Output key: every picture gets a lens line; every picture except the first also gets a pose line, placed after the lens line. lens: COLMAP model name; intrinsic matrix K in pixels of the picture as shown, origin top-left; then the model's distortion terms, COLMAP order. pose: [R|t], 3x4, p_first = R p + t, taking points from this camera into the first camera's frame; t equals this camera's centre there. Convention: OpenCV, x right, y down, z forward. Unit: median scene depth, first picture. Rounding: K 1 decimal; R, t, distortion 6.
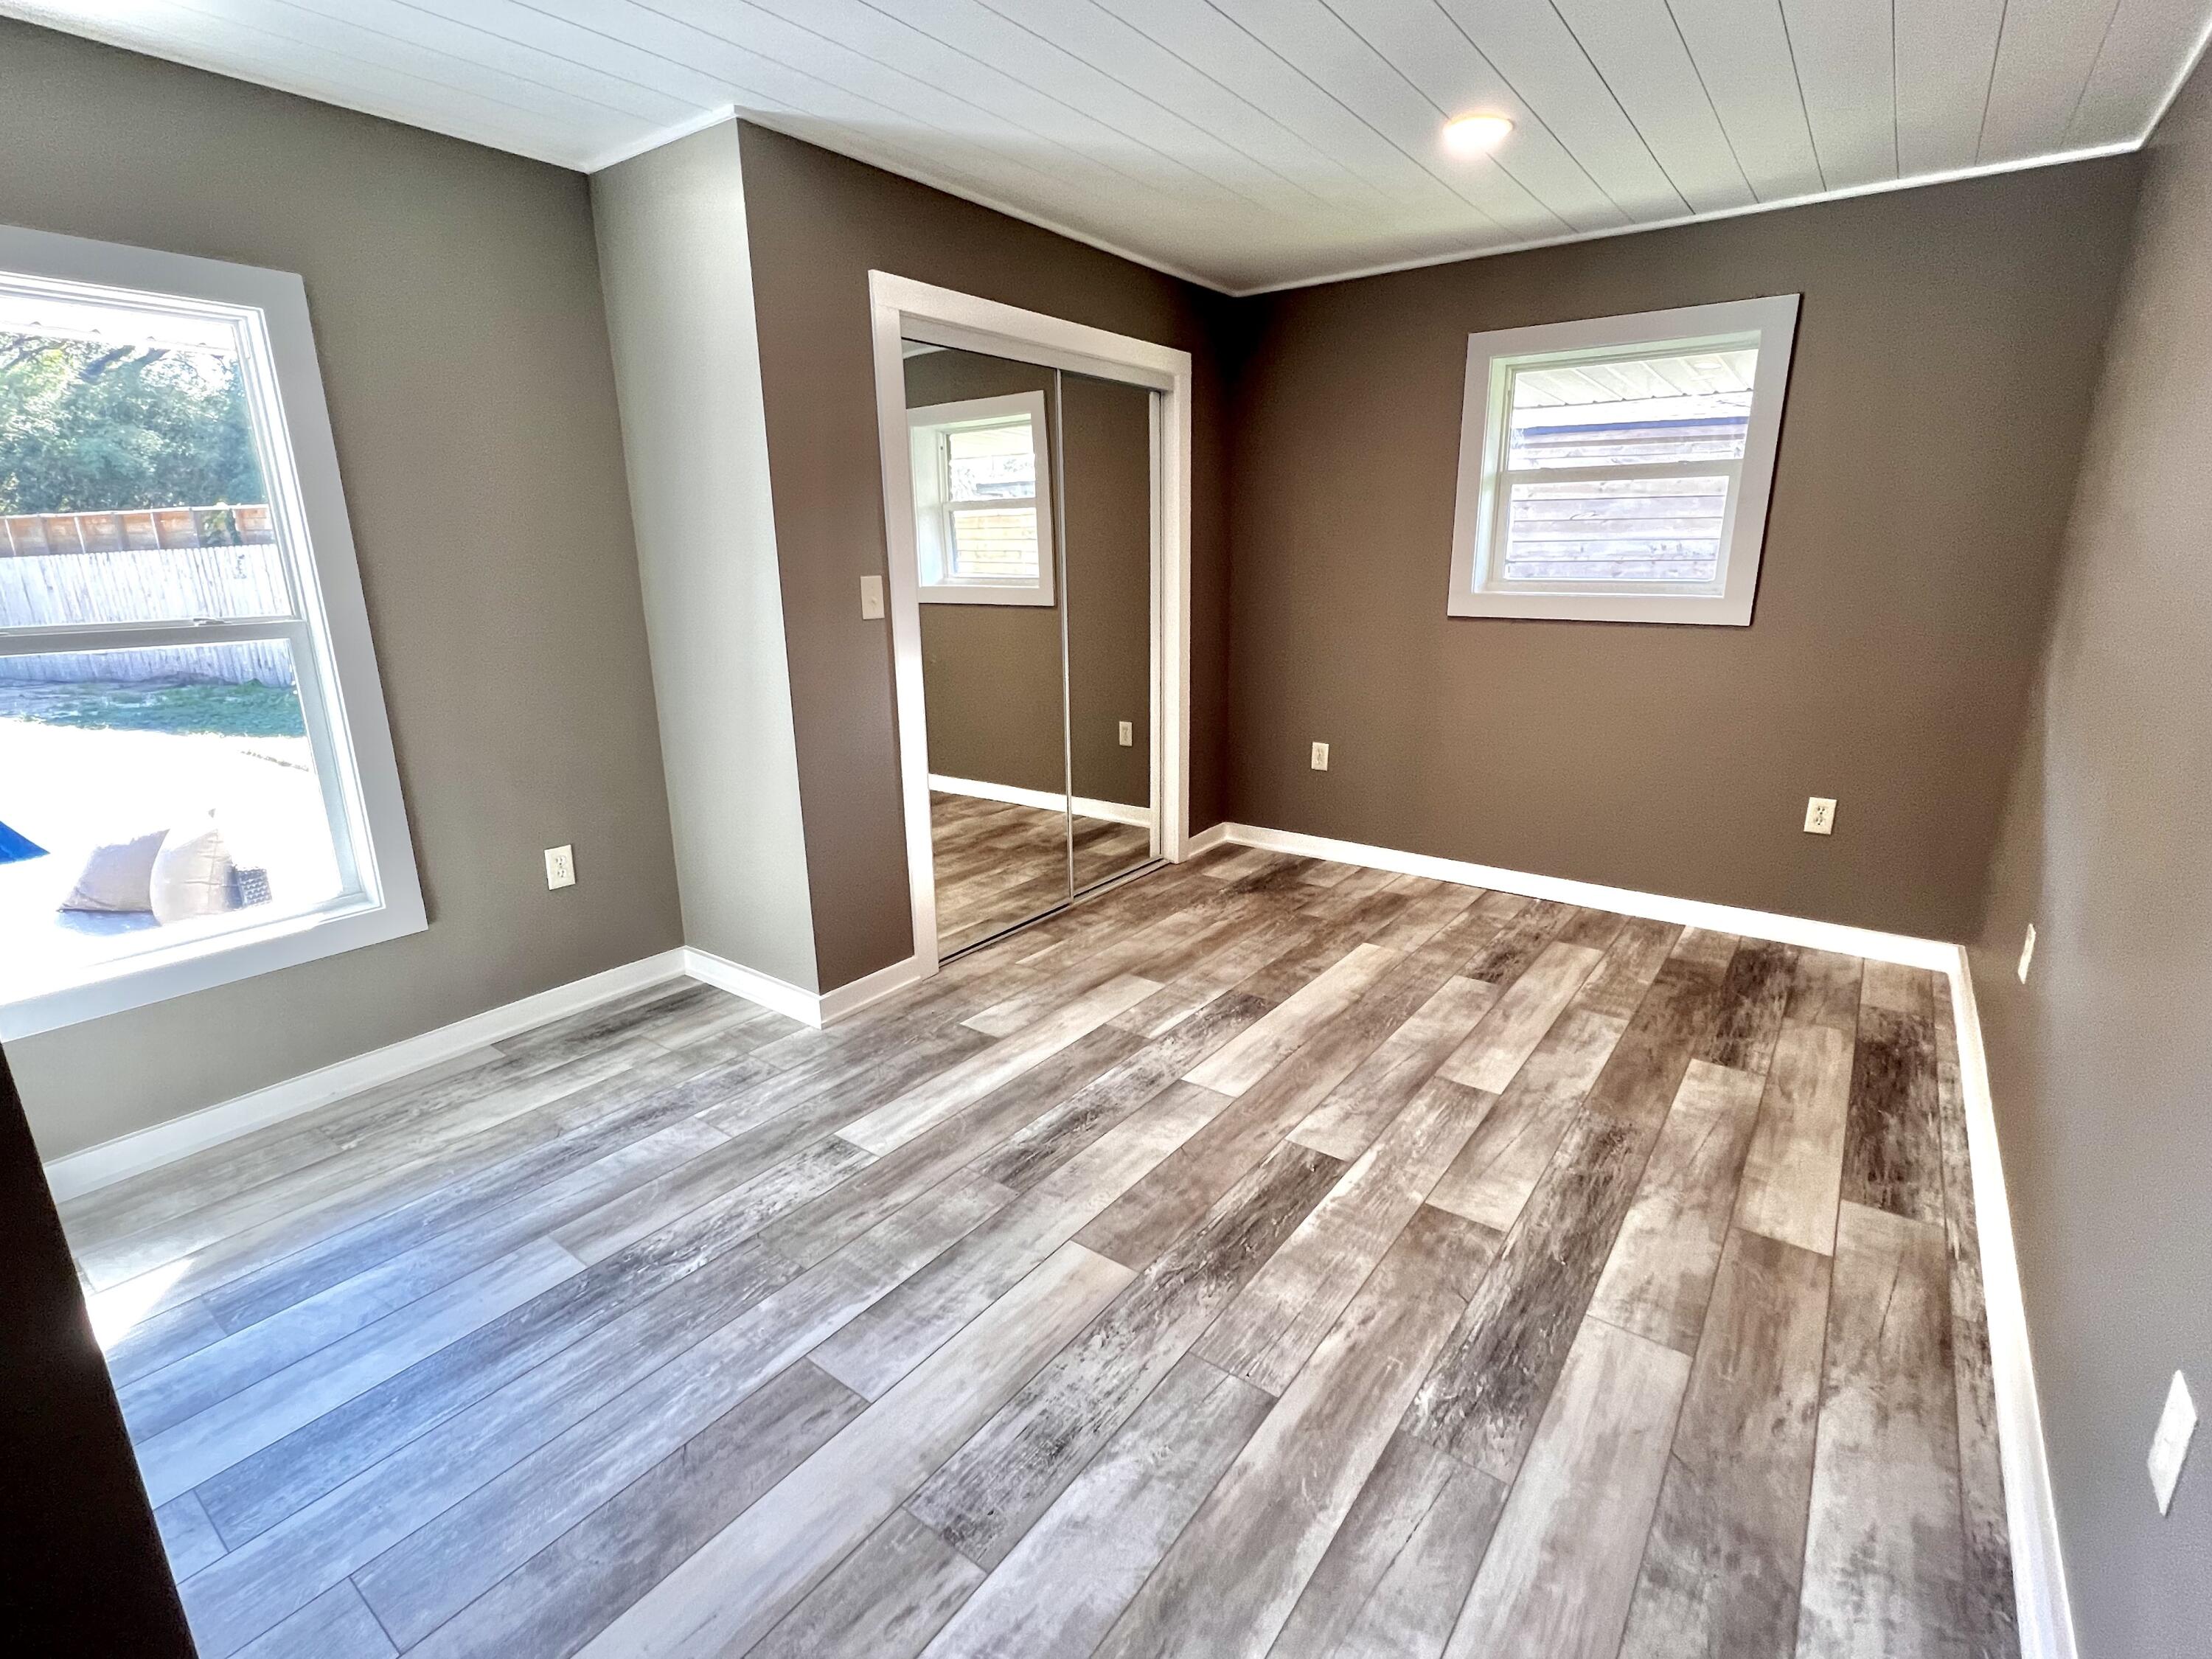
lens RADIAL K [[1028.9, 0, 1100.3], [0, 1028.9, 827.1], [0, 0, 1]] dist [-0.019875, -0.000197]
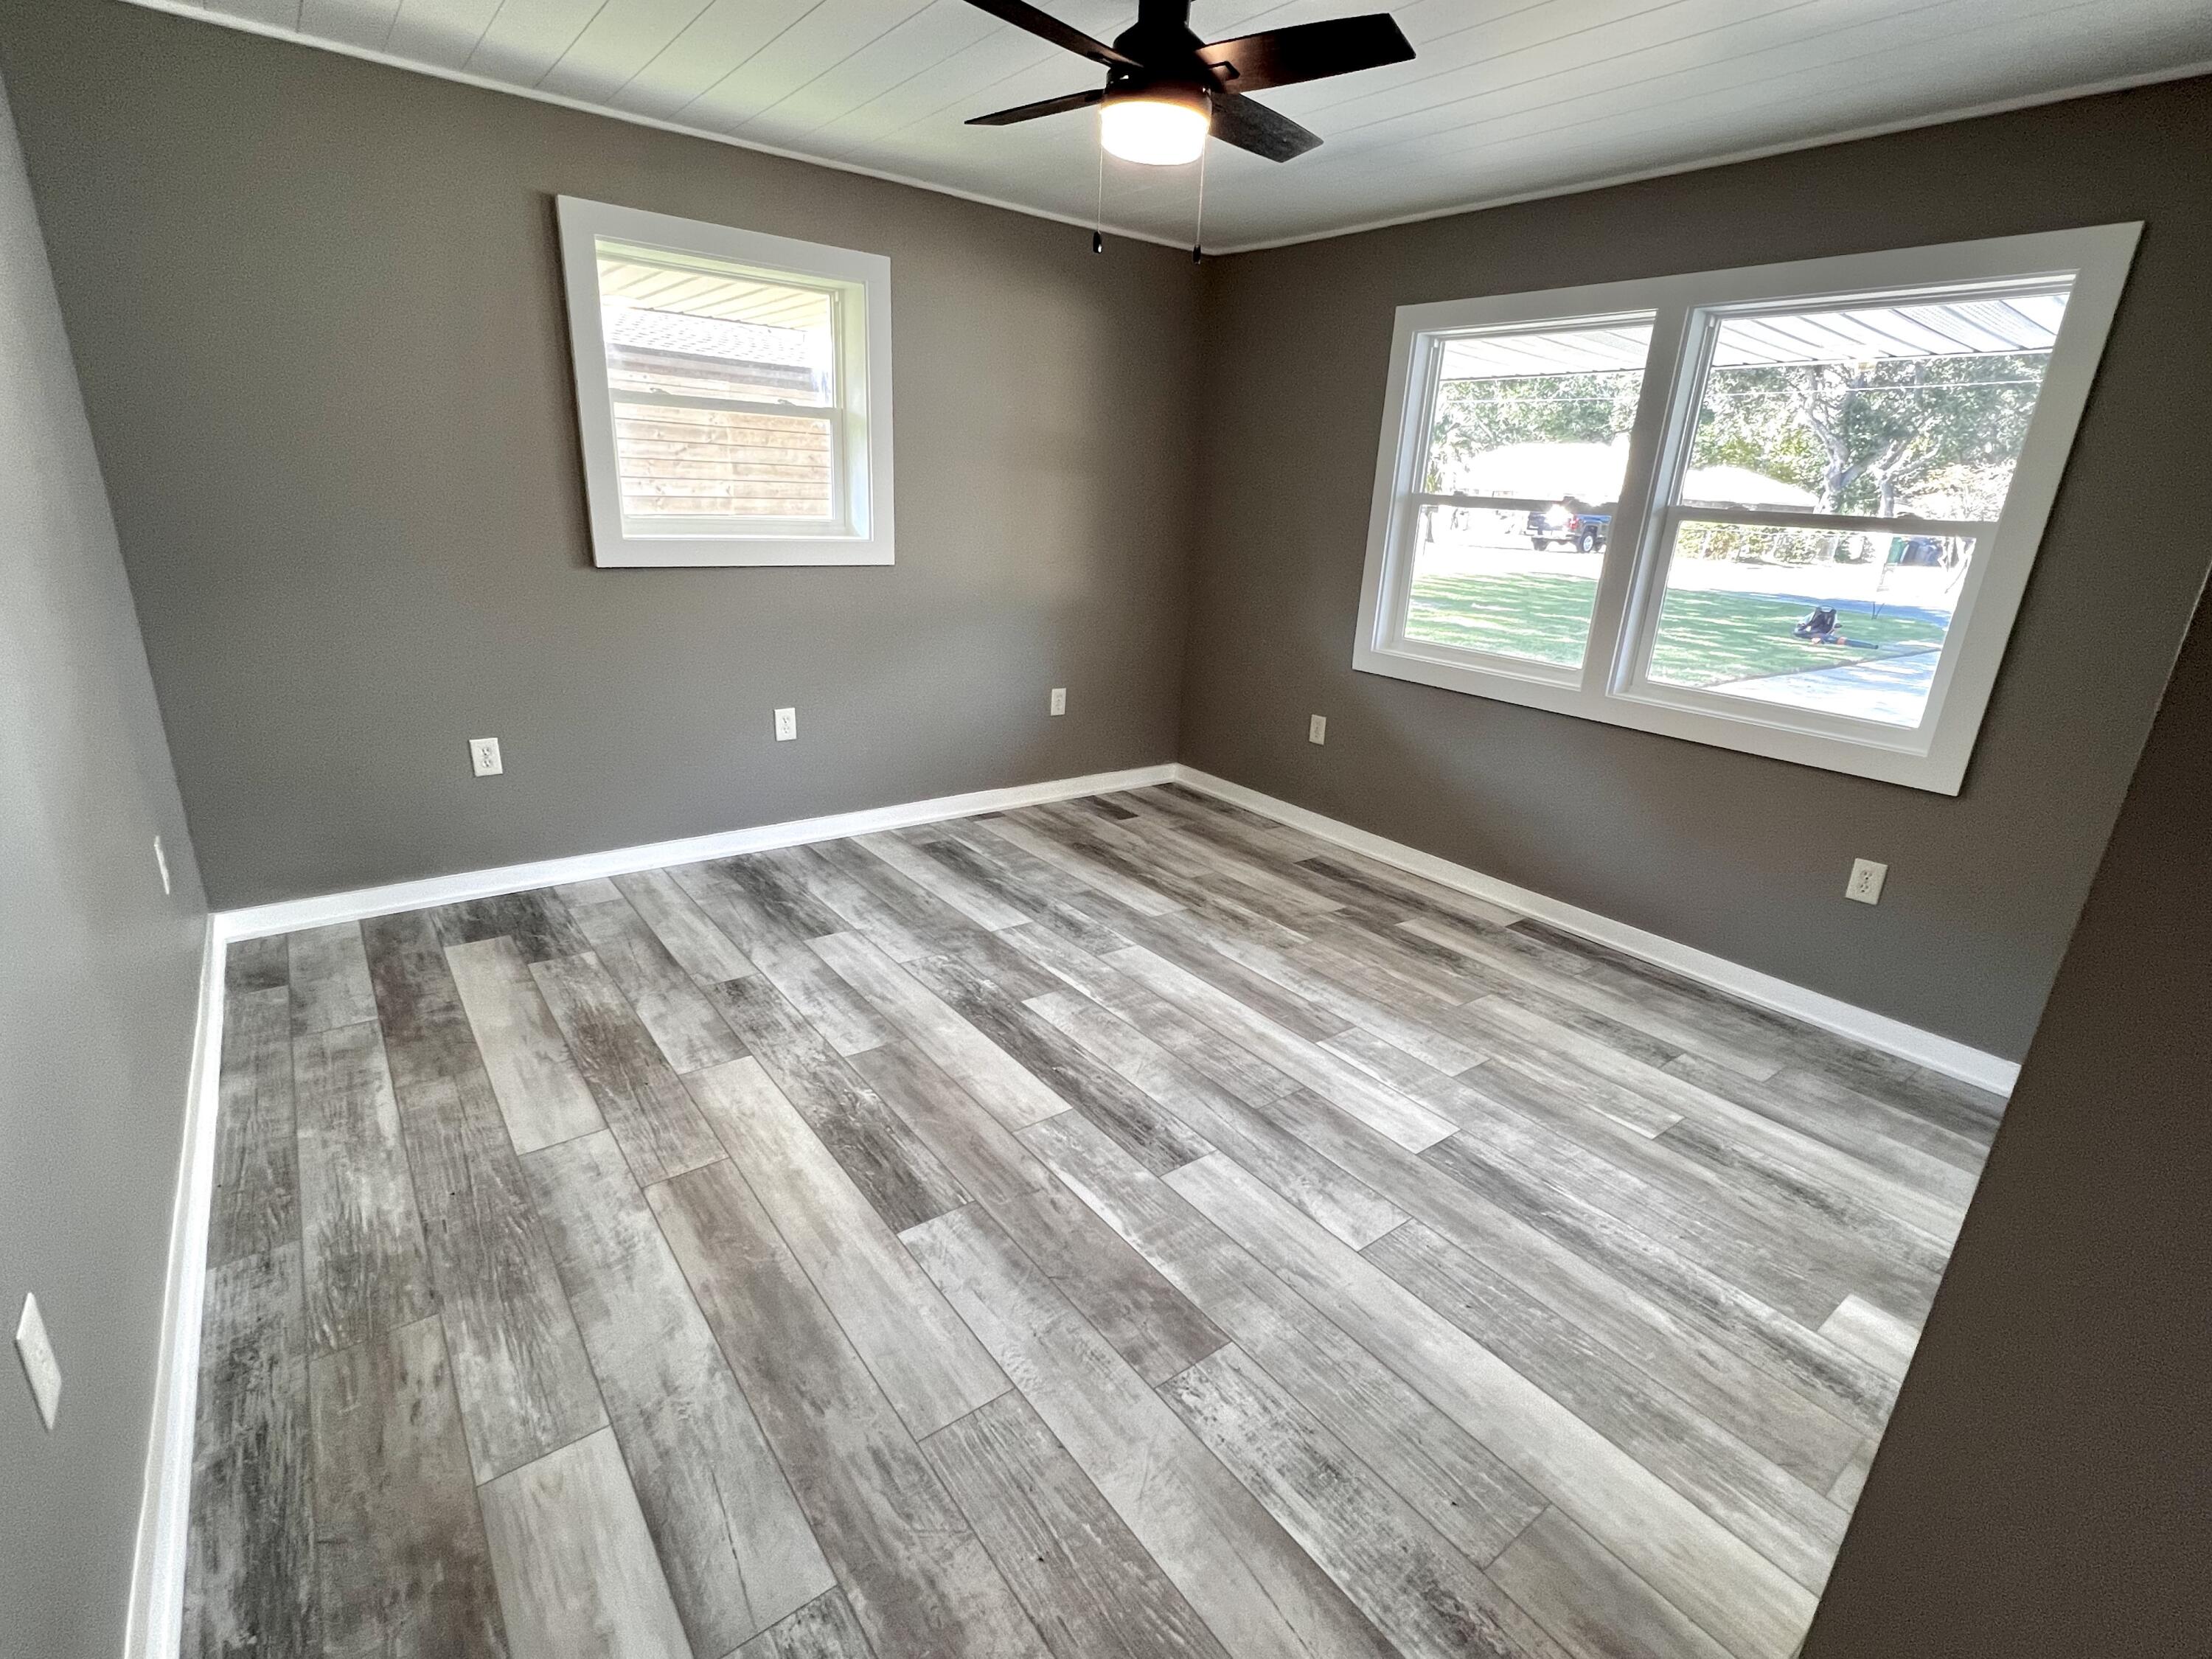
lens RADIAL K [[1028.9, 0, 1100.3], [0, 1028.9, 827.1], [0, 0, 1]] dist [-0.019875, -0.000197]
pose [[0.268483, -0.277383, 0.922484, -0.774856], [0.196172, 0.953320, 0.229561, -0.222844], [-0.943098, 0.119332, 0.310364, 0.784972]]
